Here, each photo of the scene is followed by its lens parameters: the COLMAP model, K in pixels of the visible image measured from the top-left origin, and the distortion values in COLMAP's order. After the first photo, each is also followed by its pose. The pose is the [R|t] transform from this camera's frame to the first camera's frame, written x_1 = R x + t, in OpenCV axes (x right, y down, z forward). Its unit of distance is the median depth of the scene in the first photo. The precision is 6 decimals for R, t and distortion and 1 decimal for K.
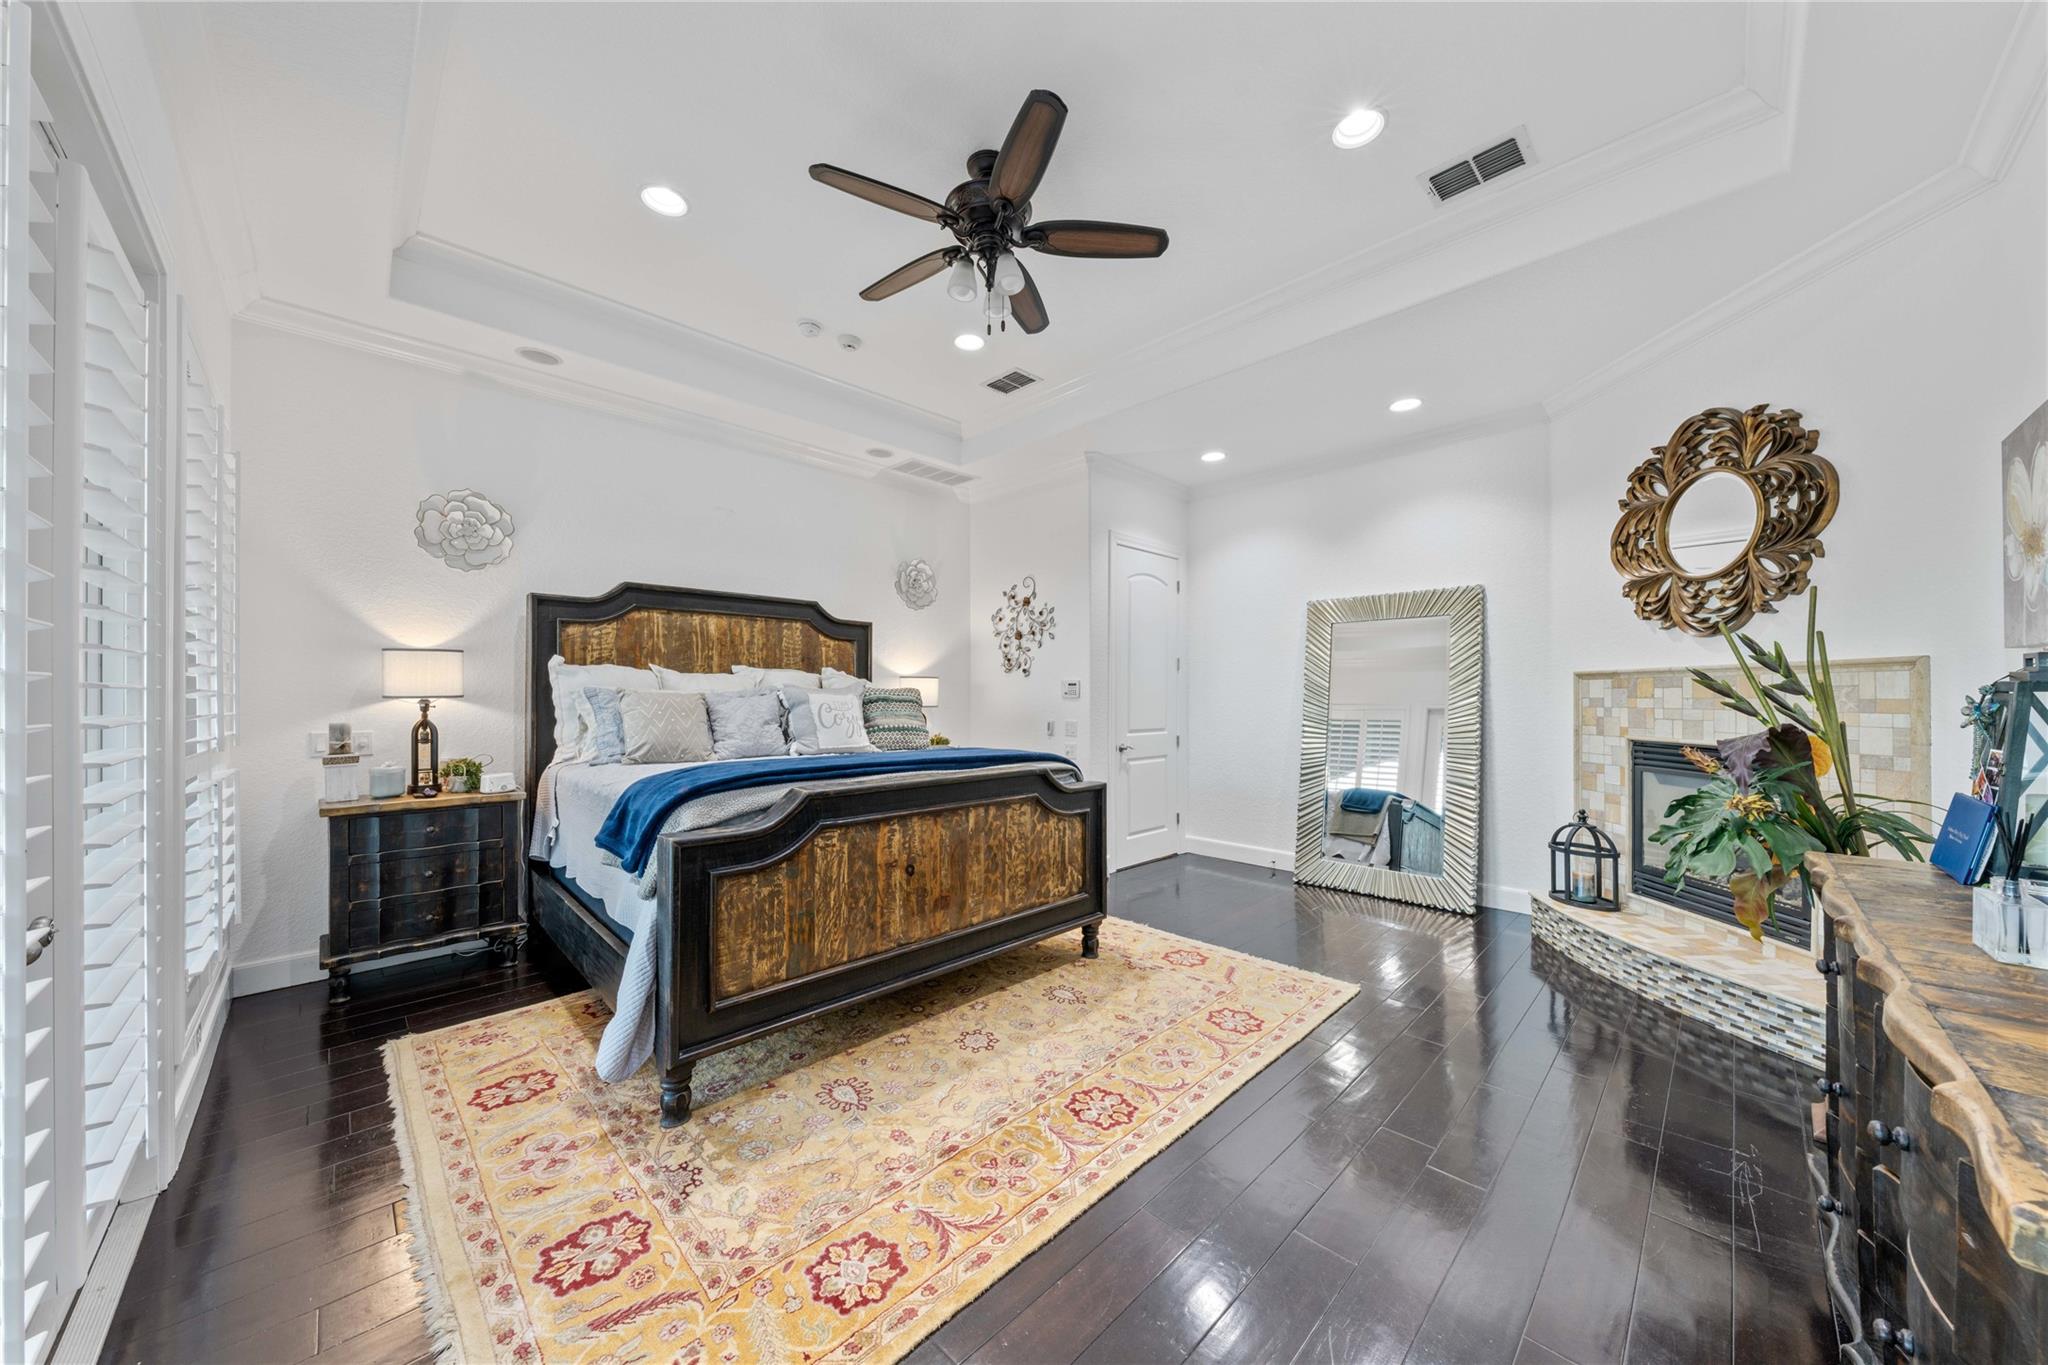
lens RADIAL K [[700.0, 0, 1032.9], [0, 700.0, 689.5], [0, 0, 1]] dist [0.001630, -0.000477]
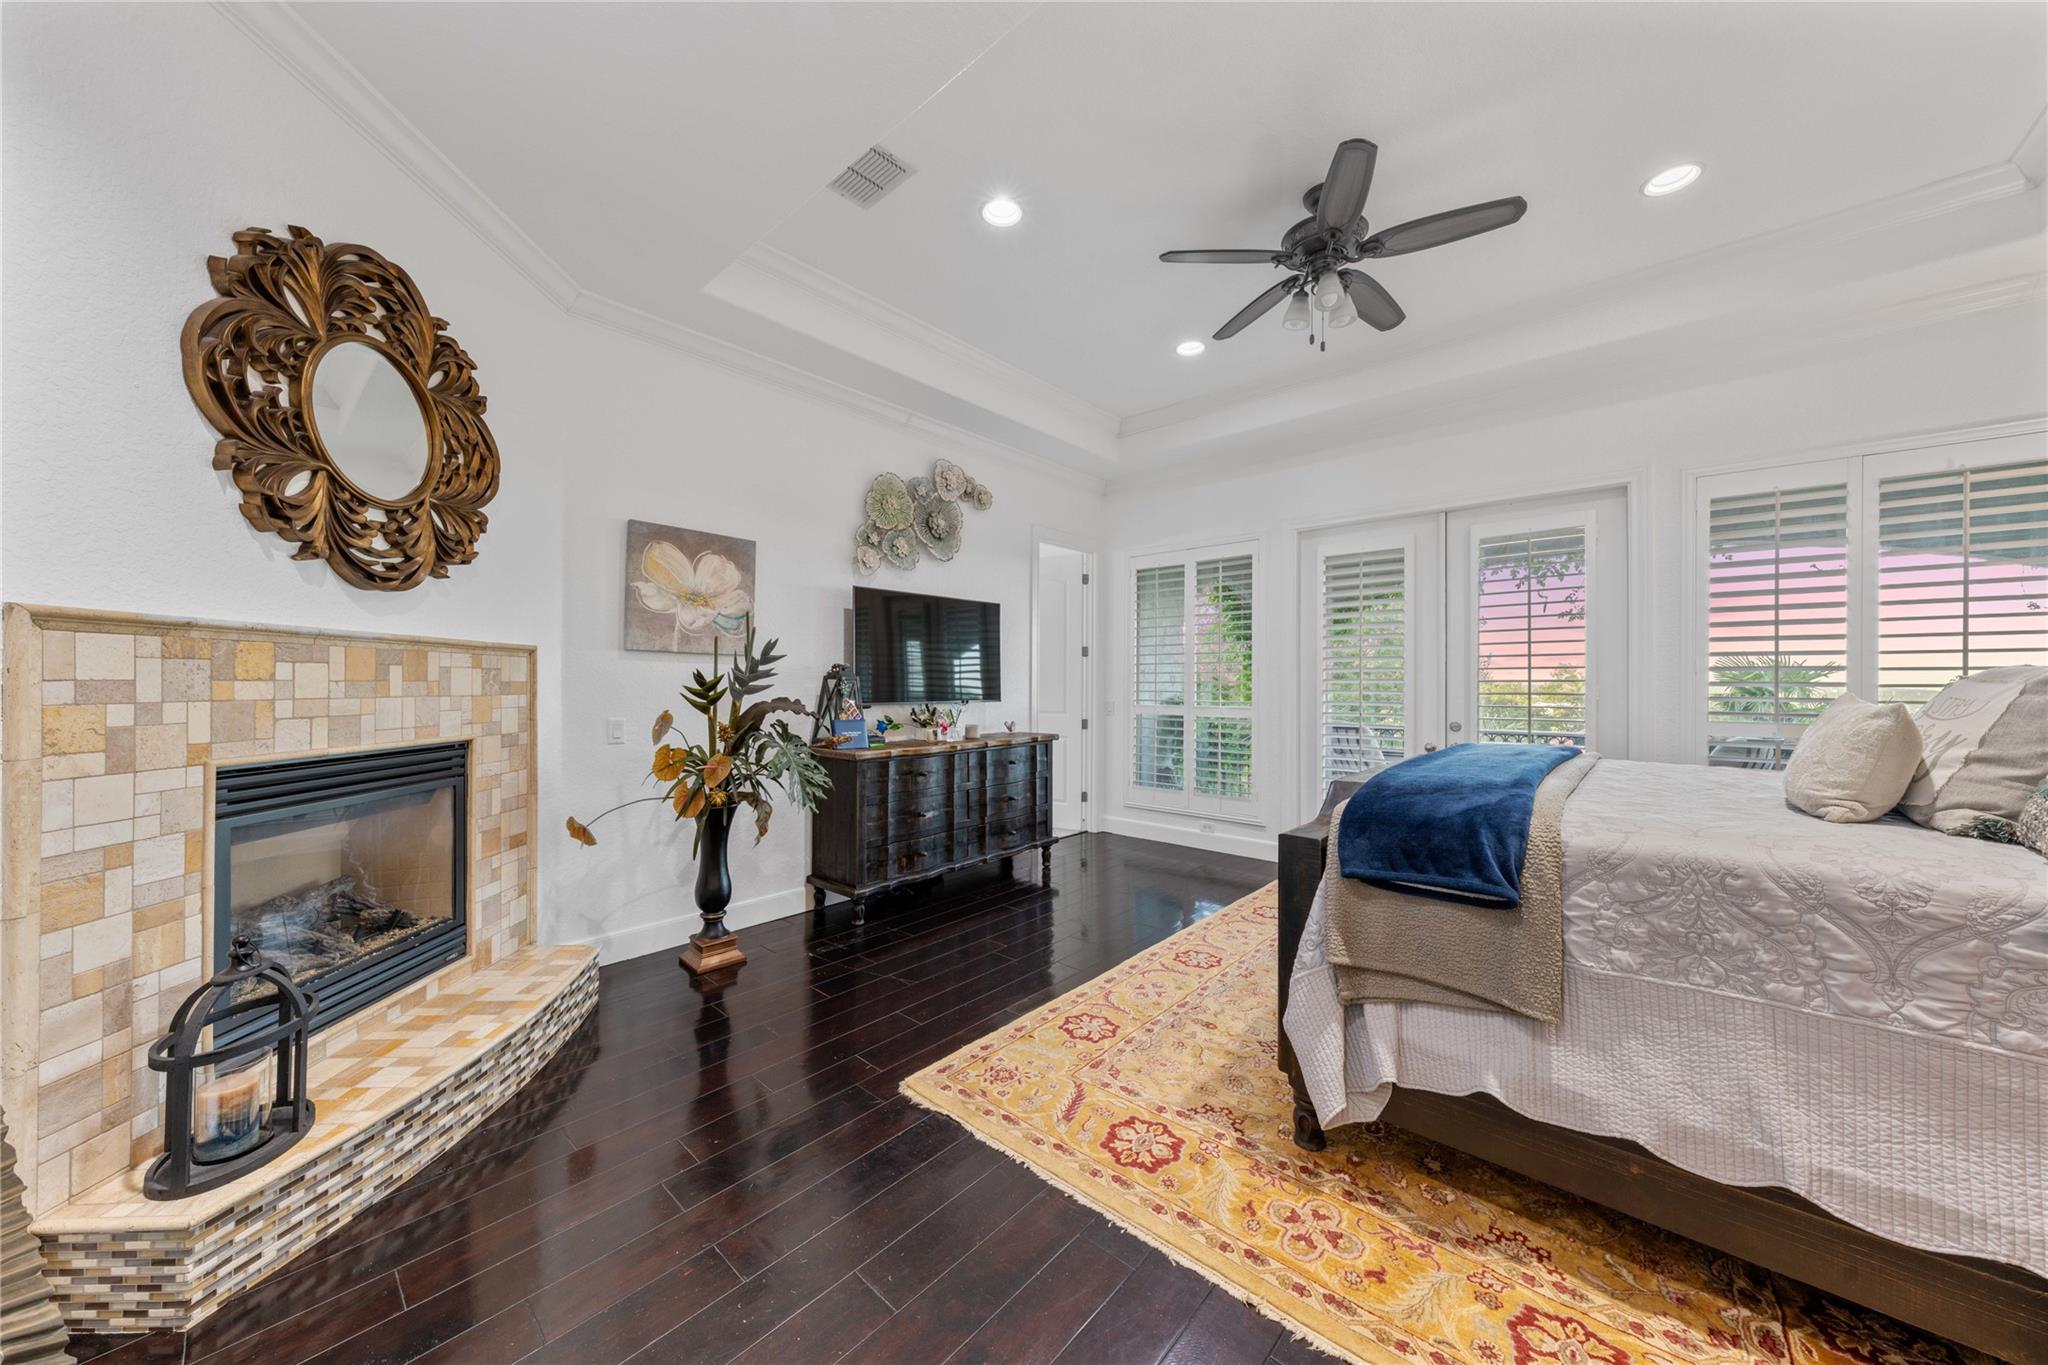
lens RADIAL K [[700.0, 0, 1039.5], [0, 700.0, 677.3], [0, 0, 1]] dist [0.001630, -0.000477]
pose [[-0.997722, -0.004595, -0.067306, 0.336255], [-0.003576, 0.999877, -0.015259, 0.015771], [0.067368, -0.014984, -0.997616, 1.549421]]
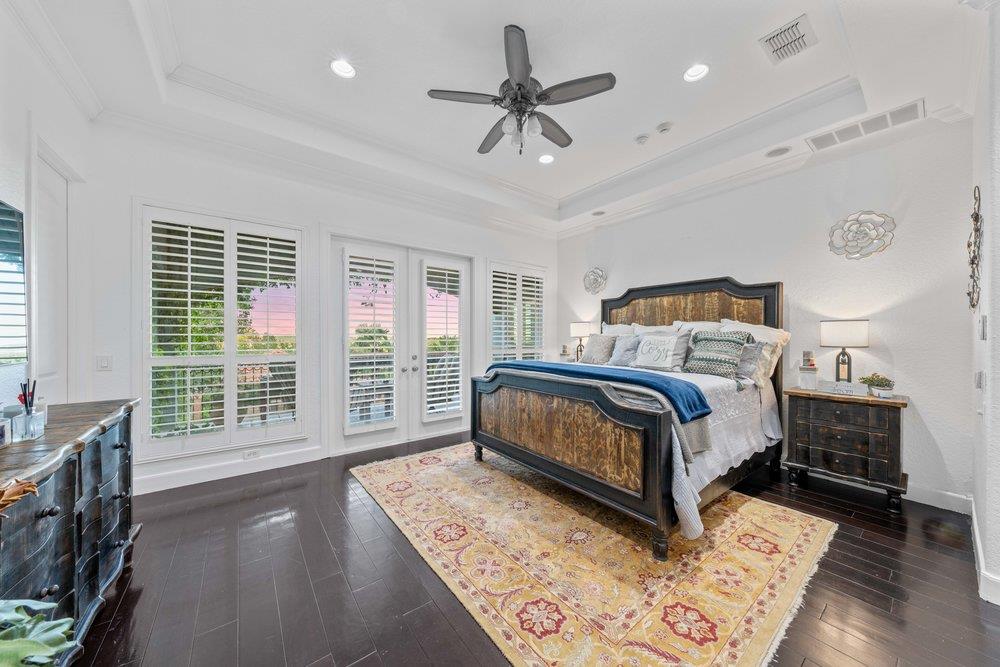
lens RADIAL K [[341.8, 0, 502.7], [0, 341.8, 337.4], [0, 0, 1]] dist [0.001630, -0.000477]
pose [[-0.126761, -0.000580, -0.991933, 0.683497], [0.003168, 0.999994, -0.000990, 0.011324], [0.991928, -0.003268, -0.126759, 0.808534]]
